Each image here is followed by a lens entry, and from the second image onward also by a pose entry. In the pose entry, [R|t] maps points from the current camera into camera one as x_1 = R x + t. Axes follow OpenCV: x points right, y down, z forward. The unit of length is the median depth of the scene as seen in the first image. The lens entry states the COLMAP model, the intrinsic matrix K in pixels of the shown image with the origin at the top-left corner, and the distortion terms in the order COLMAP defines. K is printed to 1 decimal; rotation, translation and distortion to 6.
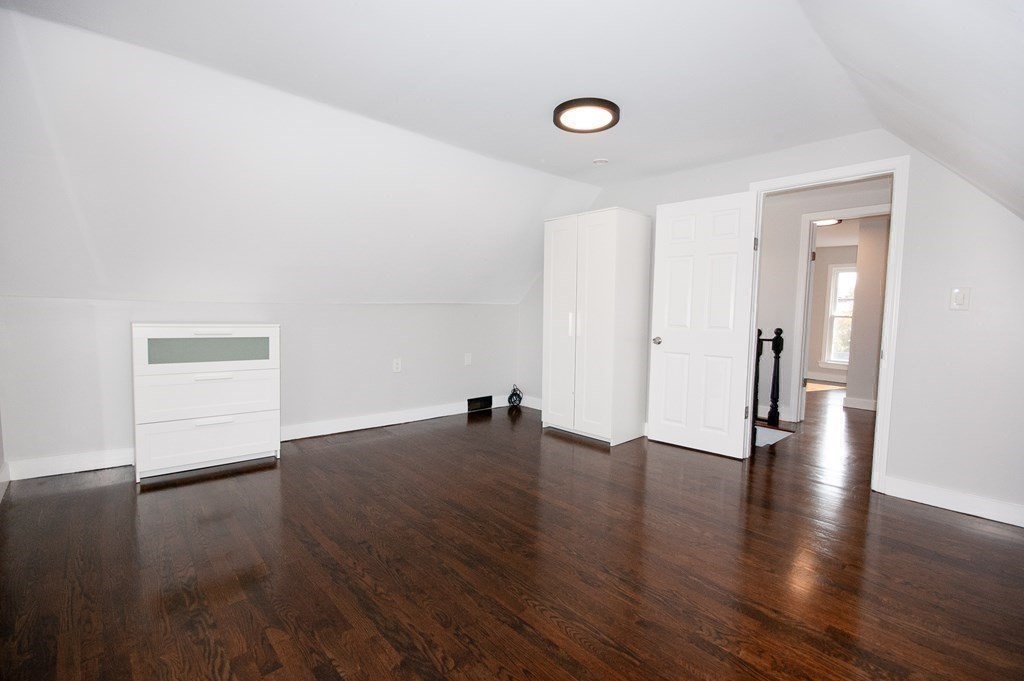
lens RADIAL K [[450.1, 0, 516.6], [0, 450.1, 339.9], [0, 0, 1]] dist [0.002481, -0.008420]
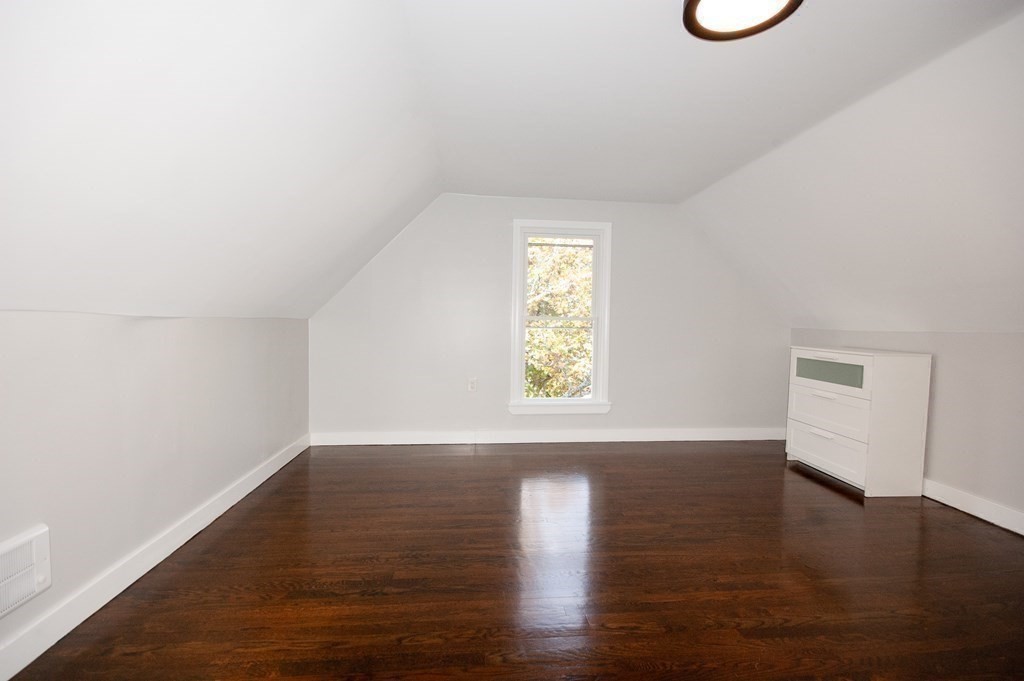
lens RADIAL K [[450.1, 0, 516.6], [0, 450.1, 339.9], [0, 0, 1]] dist [0.002481, -0.008420]
pose [[-0.605507, -0.004928, -0.795825, 0.783539], [-0.084667, 0.994705, 0.058260, -0.063255], [0.791323, 0.102657, -0.602718, 1.152404]]
